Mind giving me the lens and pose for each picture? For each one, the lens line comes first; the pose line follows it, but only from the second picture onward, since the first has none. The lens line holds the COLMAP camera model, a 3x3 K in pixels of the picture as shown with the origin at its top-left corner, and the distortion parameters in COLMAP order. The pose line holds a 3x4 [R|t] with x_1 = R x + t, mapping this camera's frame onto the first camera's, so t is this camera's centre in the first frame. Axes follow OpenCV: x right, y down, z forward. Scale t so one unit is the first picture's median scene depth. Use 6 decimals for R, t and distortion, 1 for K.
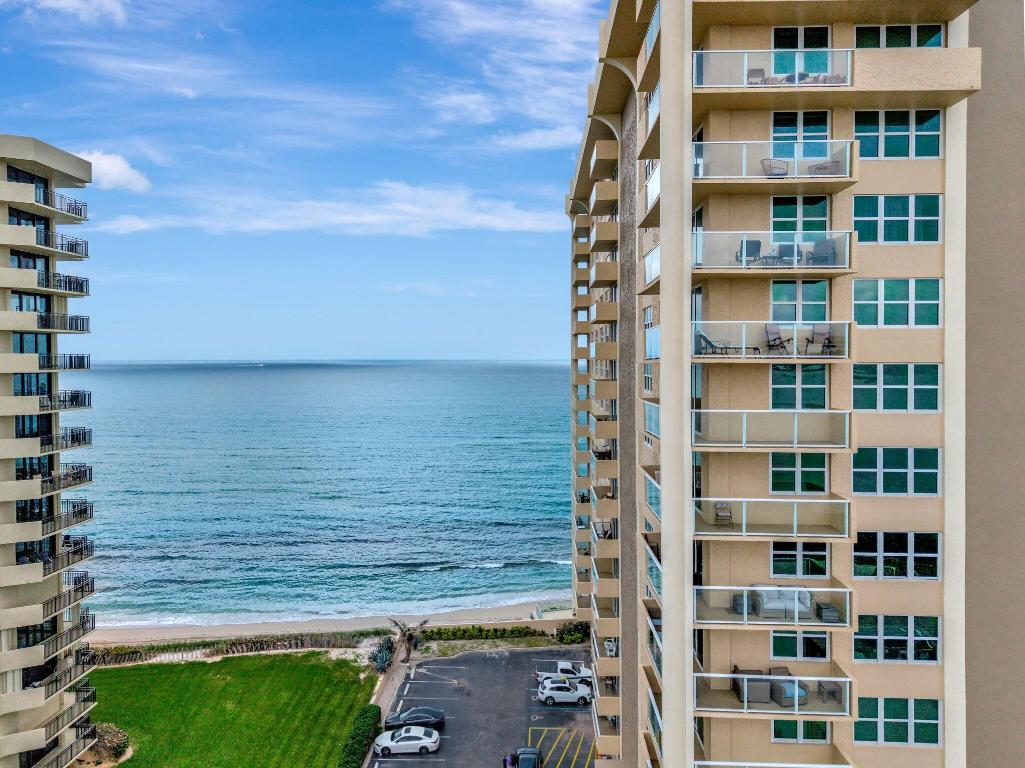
lens RADIAL K [[672.2, 0, 505.1], [0, 672.2, 385.9], [0, 0, 1]] dist [0.003954, -0.000268]
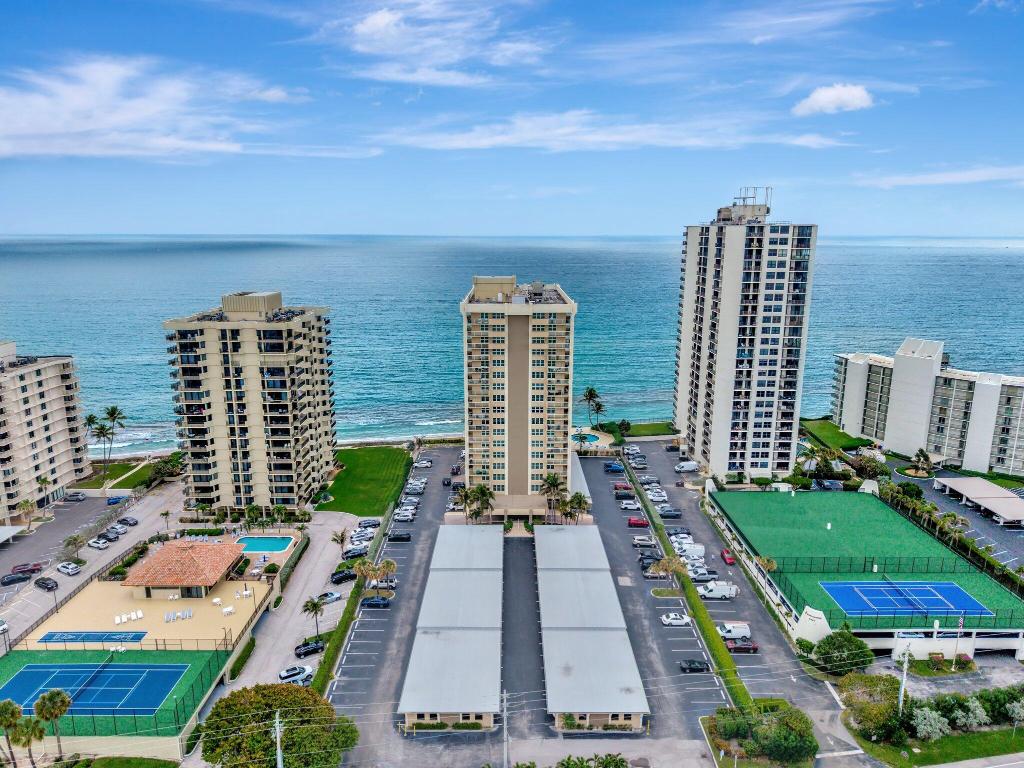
lens RADIAL K [[666.4, 0, 512.0], [0, 666.4, 384.0], [0, 0, 1]] dist [0.057690, -0.000238]
pose [[0.998617, -0.008383, 0.051904, 0.129279], [-0.001206, 0.983297, 0.182003, -0.461710], [-0.052563, -0.181814, 0.981927, -2.093999]]
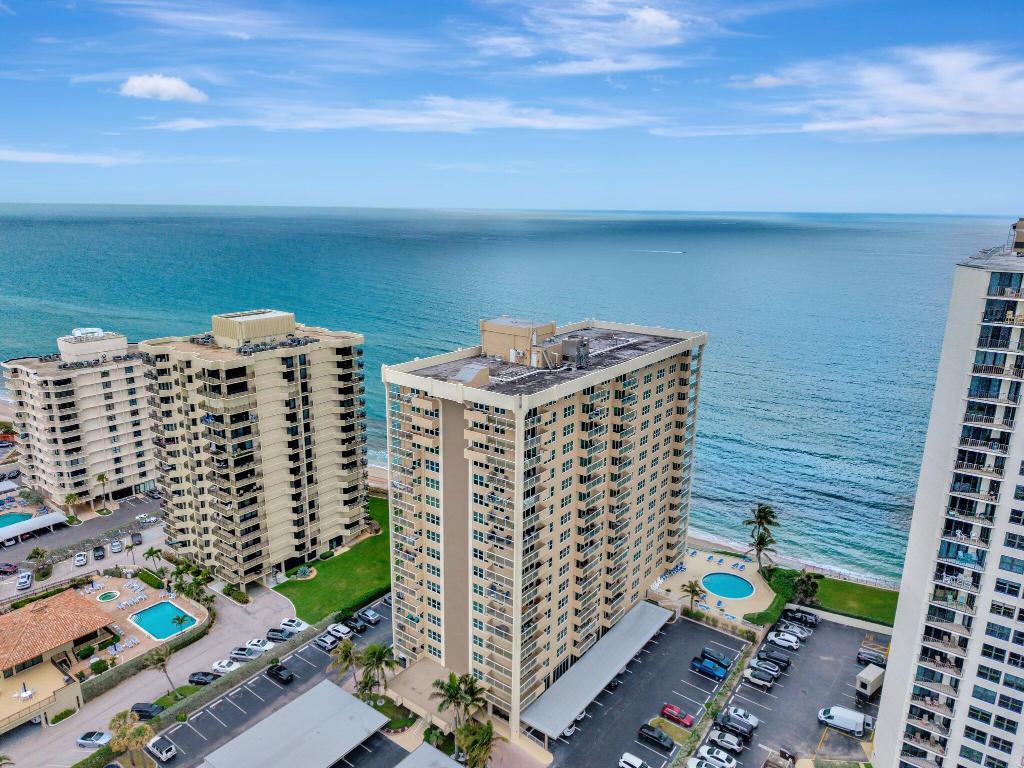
lens RADIAL K [[683.8, 0, 530.3], [0, 683.8, 383.1], [0, 0, 1]] dist [0.005307, 0.000986]
pose [[0.831007, 0.153180, -0.534755, 1.223318], [-0.037193, 0.974487, 0.221342, -0.640555], [0.555017, -0.164047, 0.815503, -0.789055]]
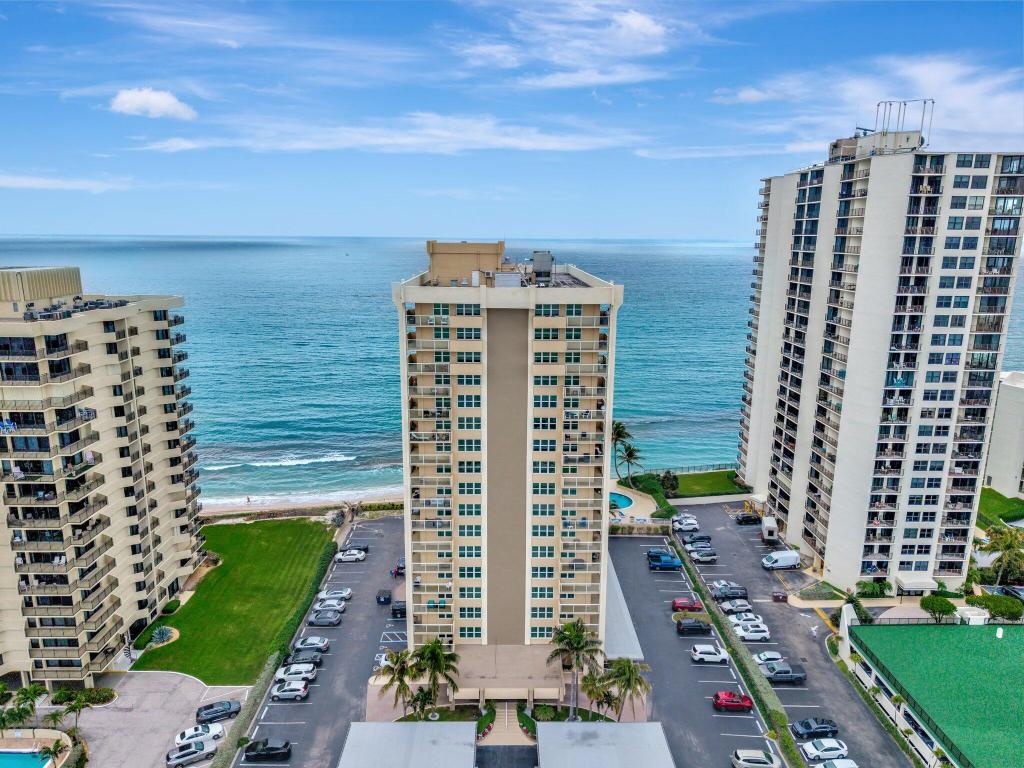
lens RADIAL K [[671.5, 0, 504.6], [0, 671.5, 385.9], [0, 0, 1]] dist [0.003954, -0.000268]
pose [[0.998644, -0.004411, 0.051874, 0.209929], [-0.005112, 0.983280, 0.182026, -0.352086], [-0.051809, -0.182044, 0.981924, -0.909667]]
